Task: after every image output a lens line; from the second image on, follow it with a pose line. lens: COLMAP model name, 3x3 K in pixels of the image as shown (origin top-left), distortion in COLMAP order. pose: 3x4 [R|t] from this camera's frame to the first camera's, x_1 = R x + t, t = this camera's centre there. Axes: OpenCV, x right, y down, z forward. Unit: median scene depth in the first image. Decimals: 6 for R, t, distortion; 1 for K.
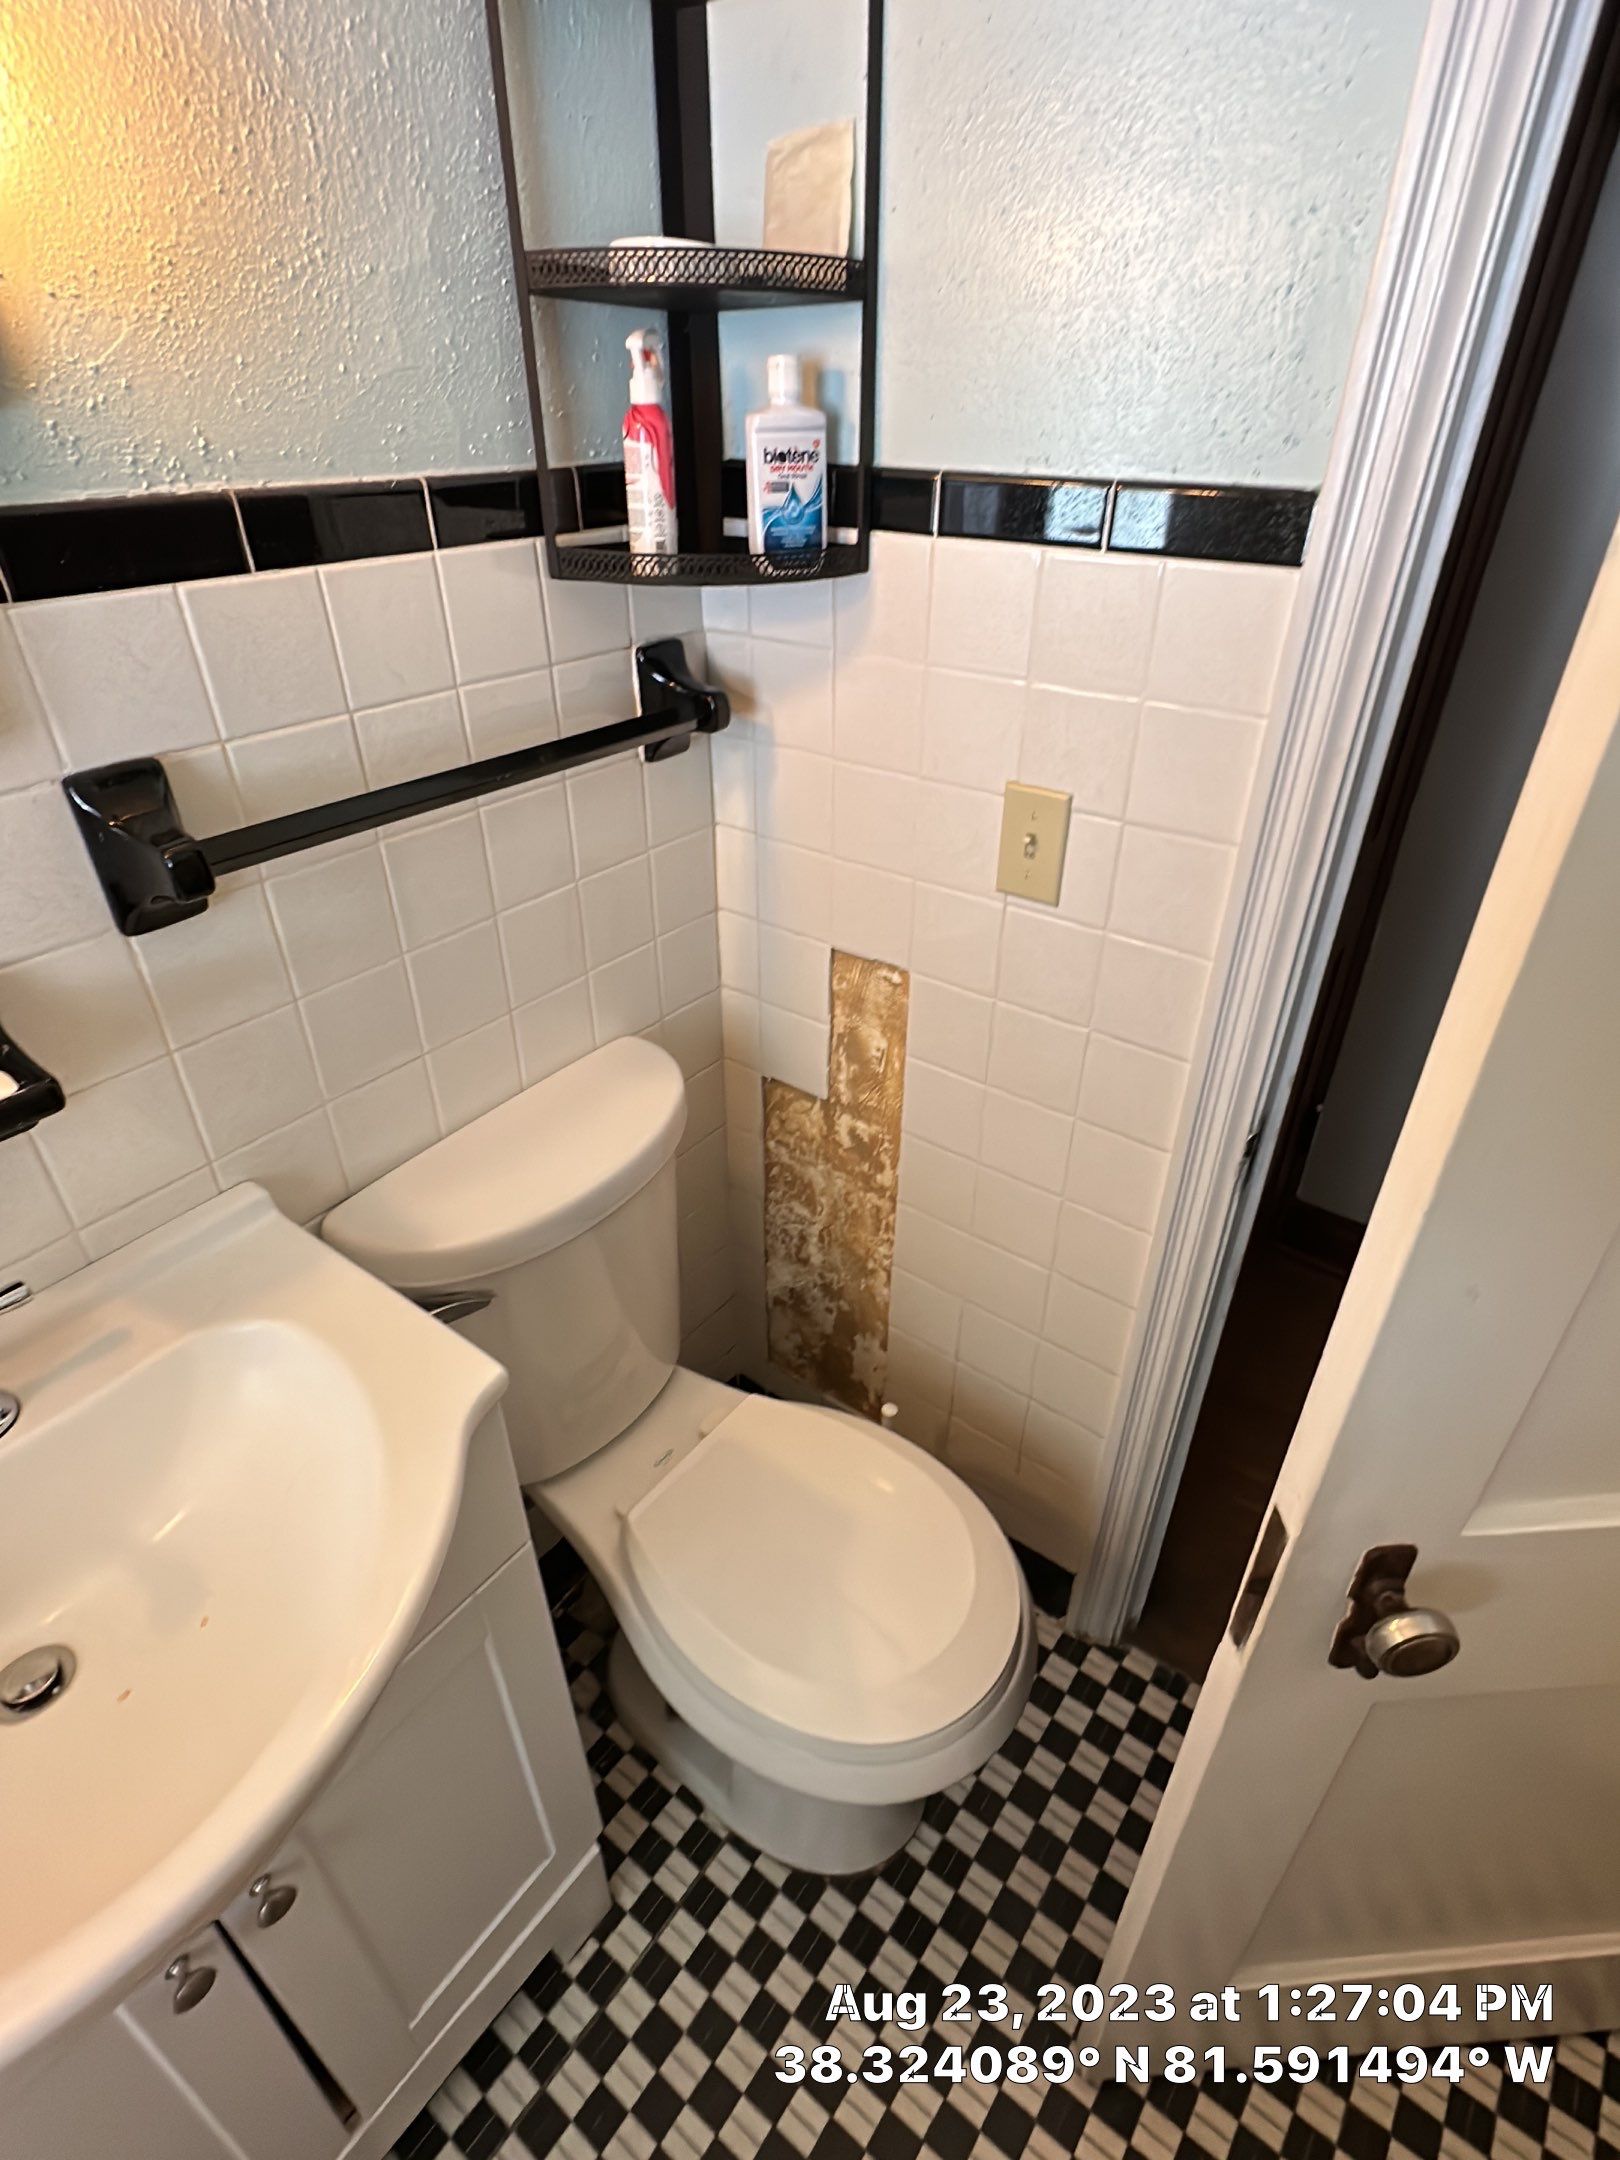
lens RADIAL K [[1088.0, 0, 799.3], [0, 1088.0, 1072.9], [0, 0, 1]] dist [-0.003001, 0.001110]
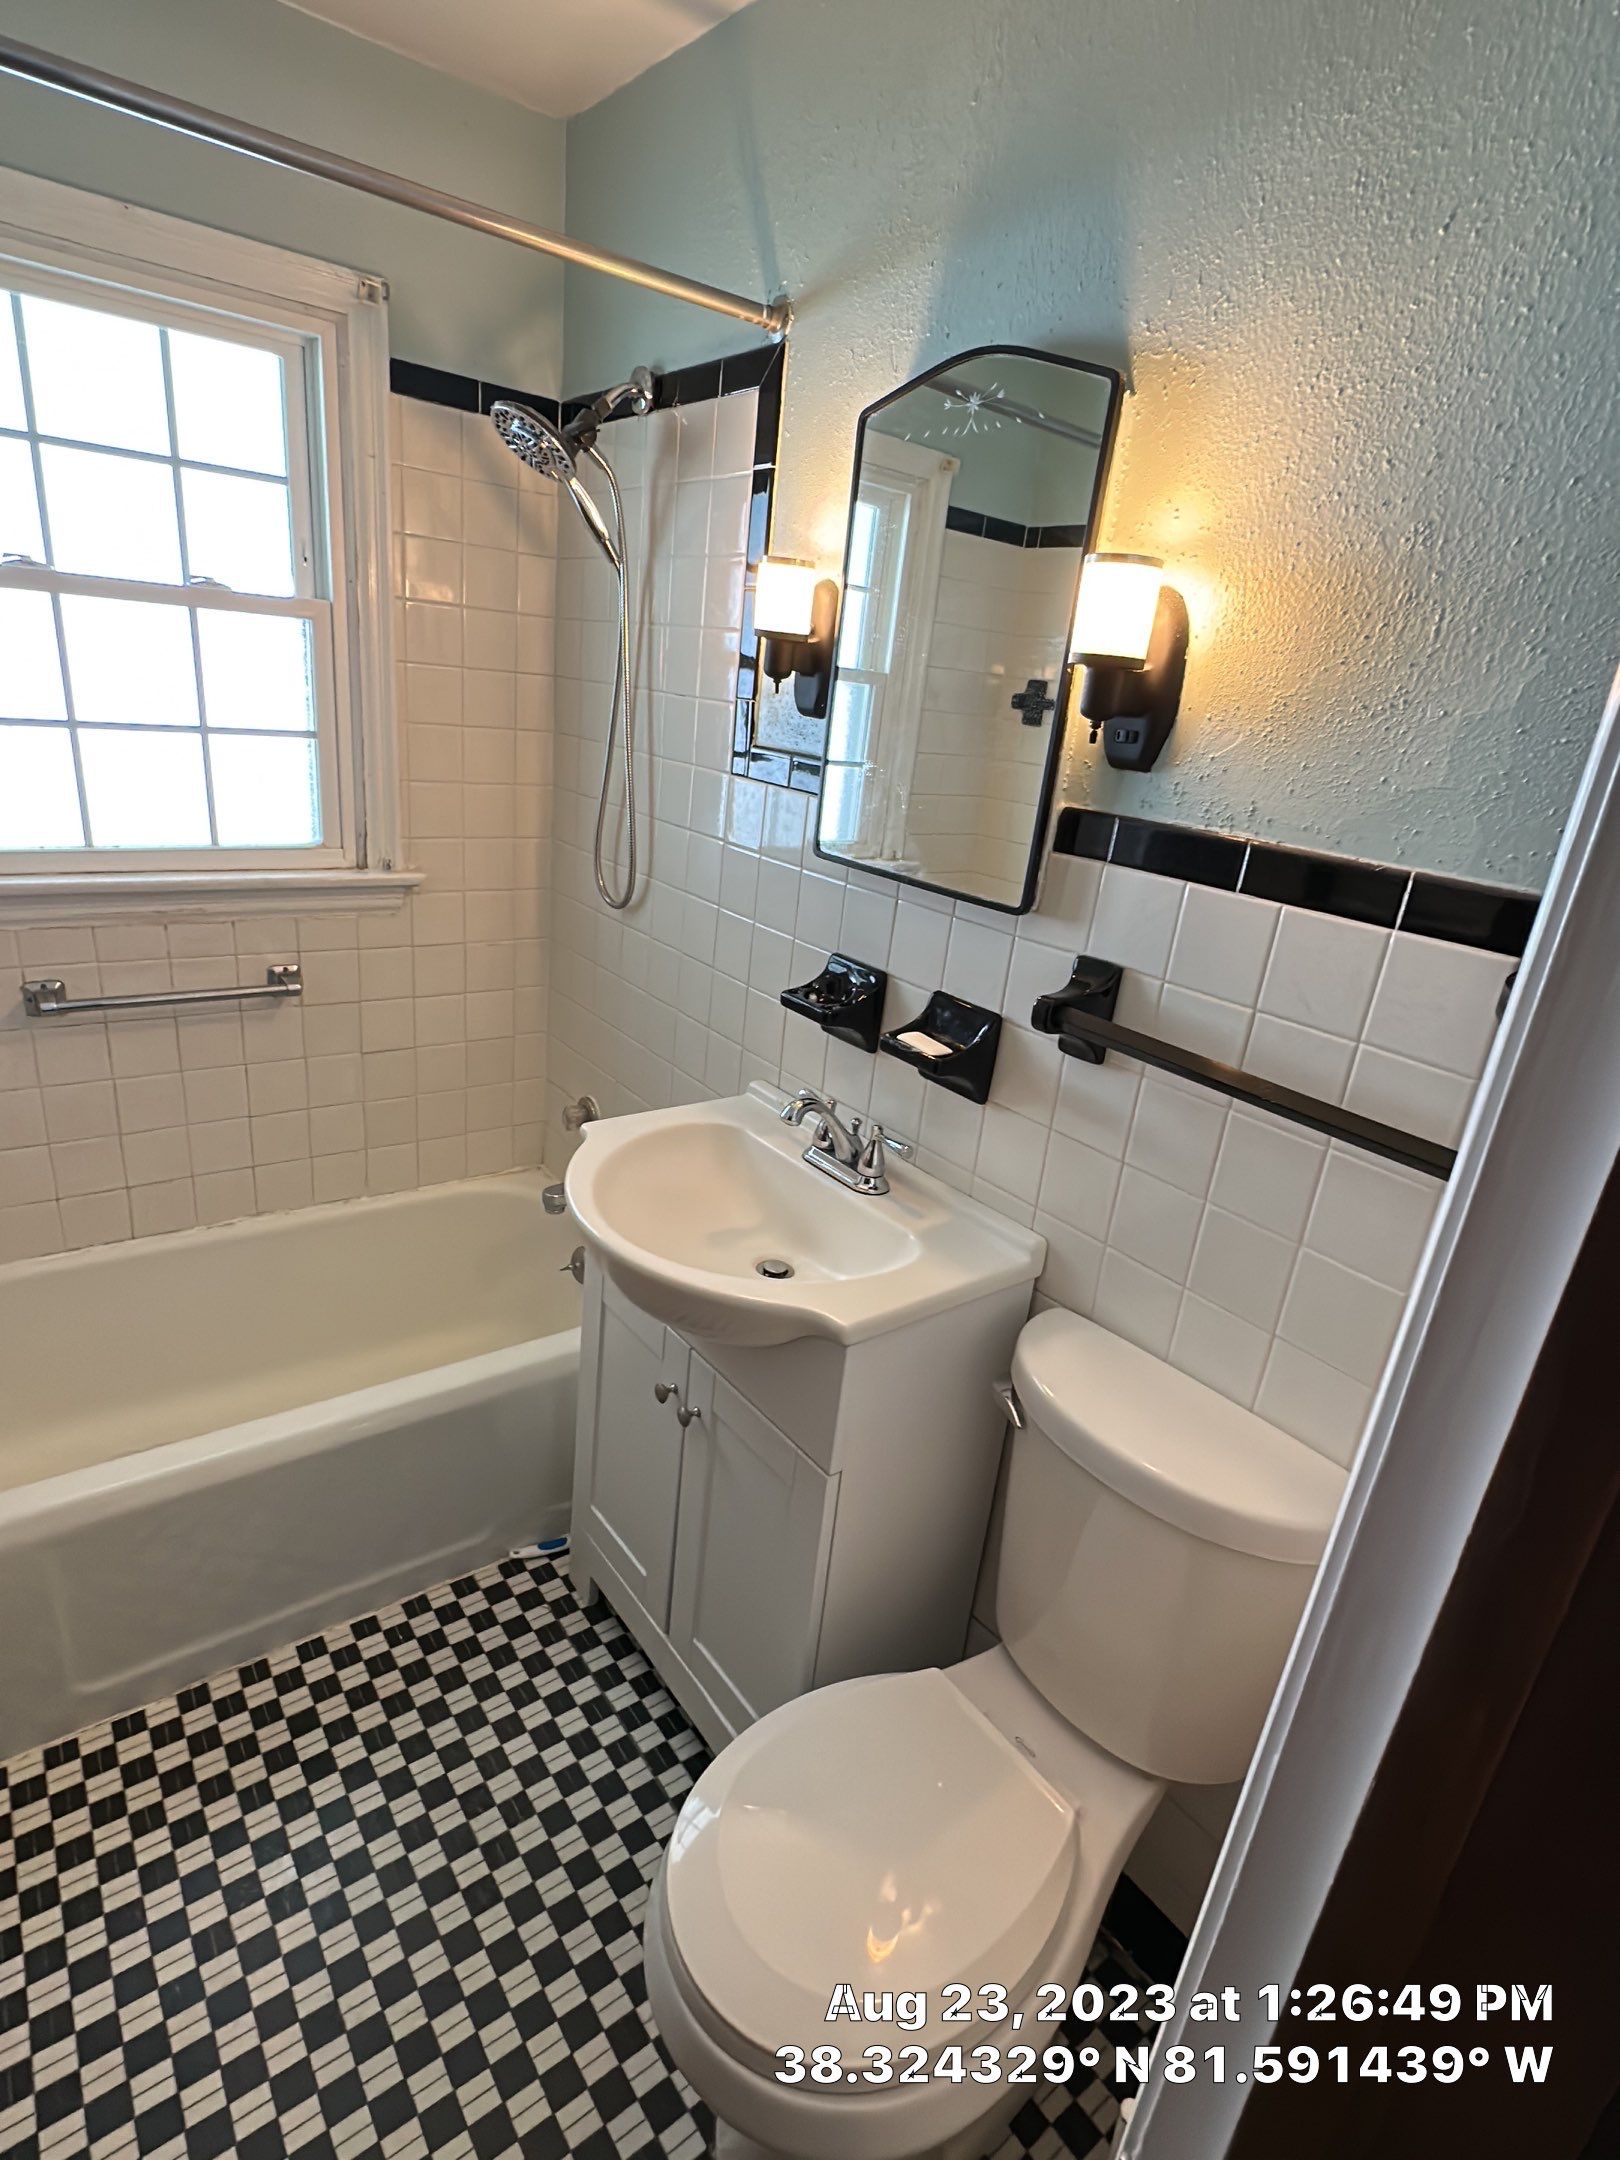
lens RADIAL K [[1088.0, 0, 804.3], [0, 1088.0, 1082.4], [0, 0, 1]] dist [-0.003001, 0.001110]
pose [[-0.254794, 0.316432, -0.913756, 0.847785], [-0.595172, 0.693438, 0.406096, -0.450022], [0.762135, 0.647313, 0.011647, 0.611204]]
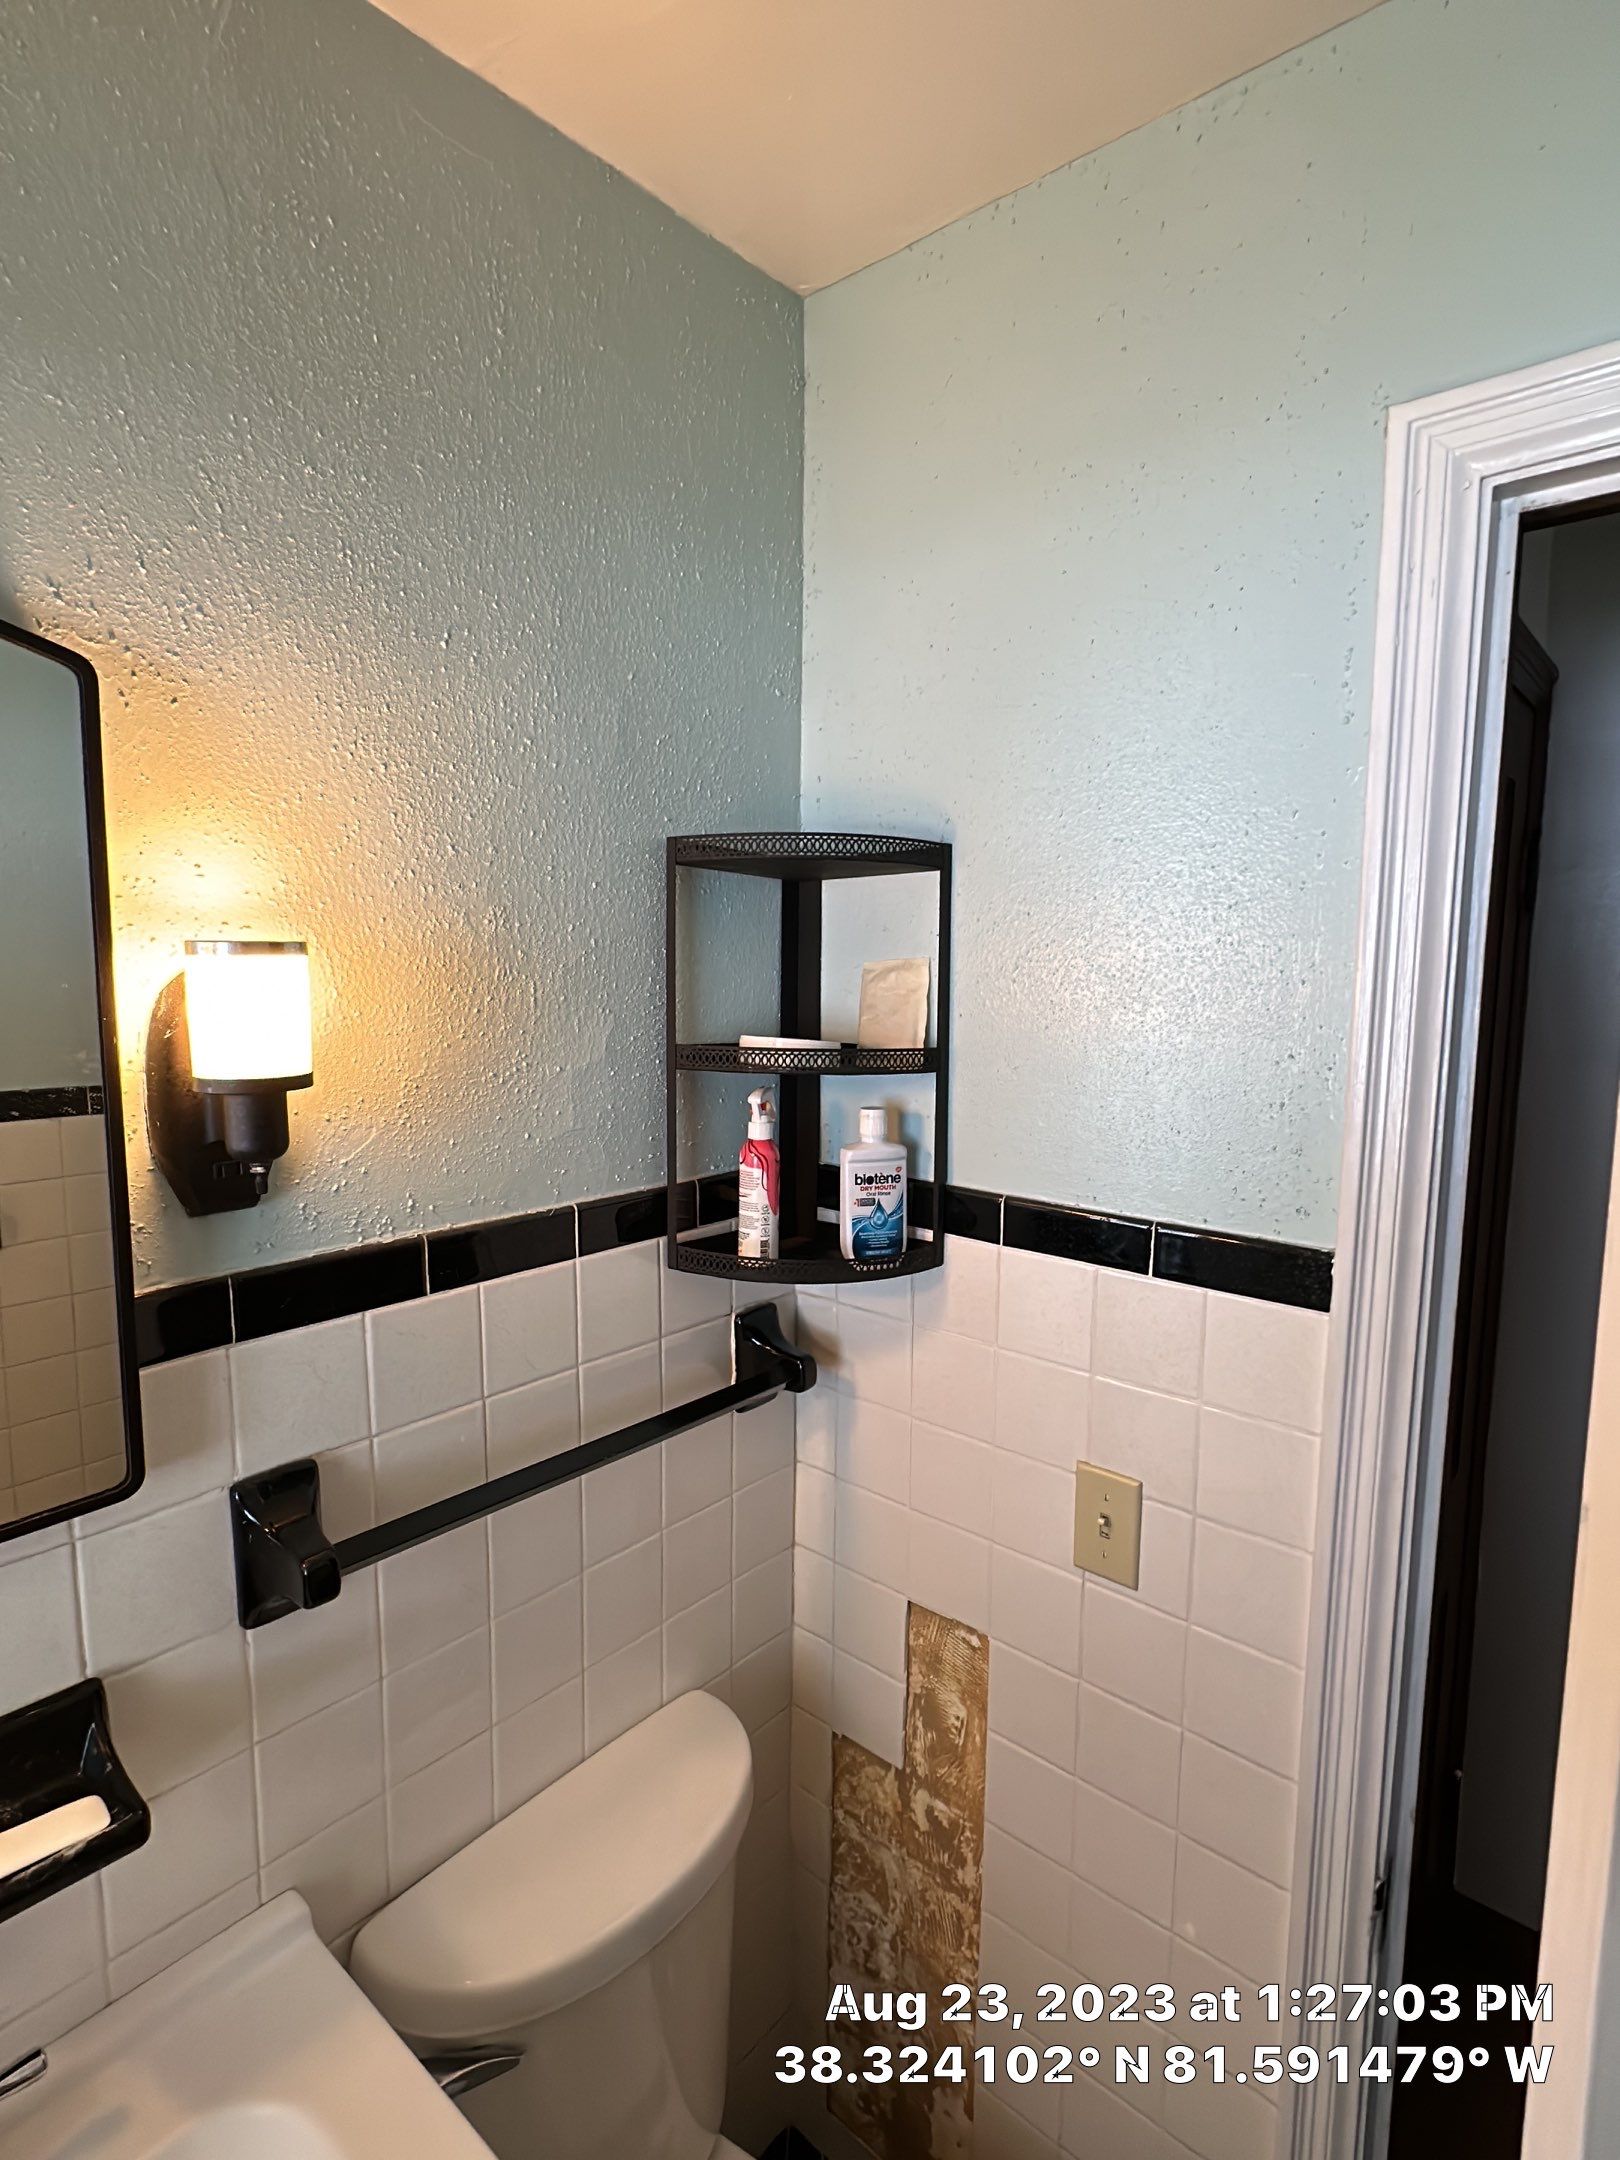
lens RADIAL K [[1088.0, 0, 801.1], [0, 1088.0, 1079.2], [0, 0, 1]] dist [-0.003001, 0.001110]
pose [[0.997780, 0.018406, -0.064003, -0.017590], [-0.044388, 0.900256, -0.433093, -0.148364], [0.049648, 0.434972, 0.899074, -0.135897]]
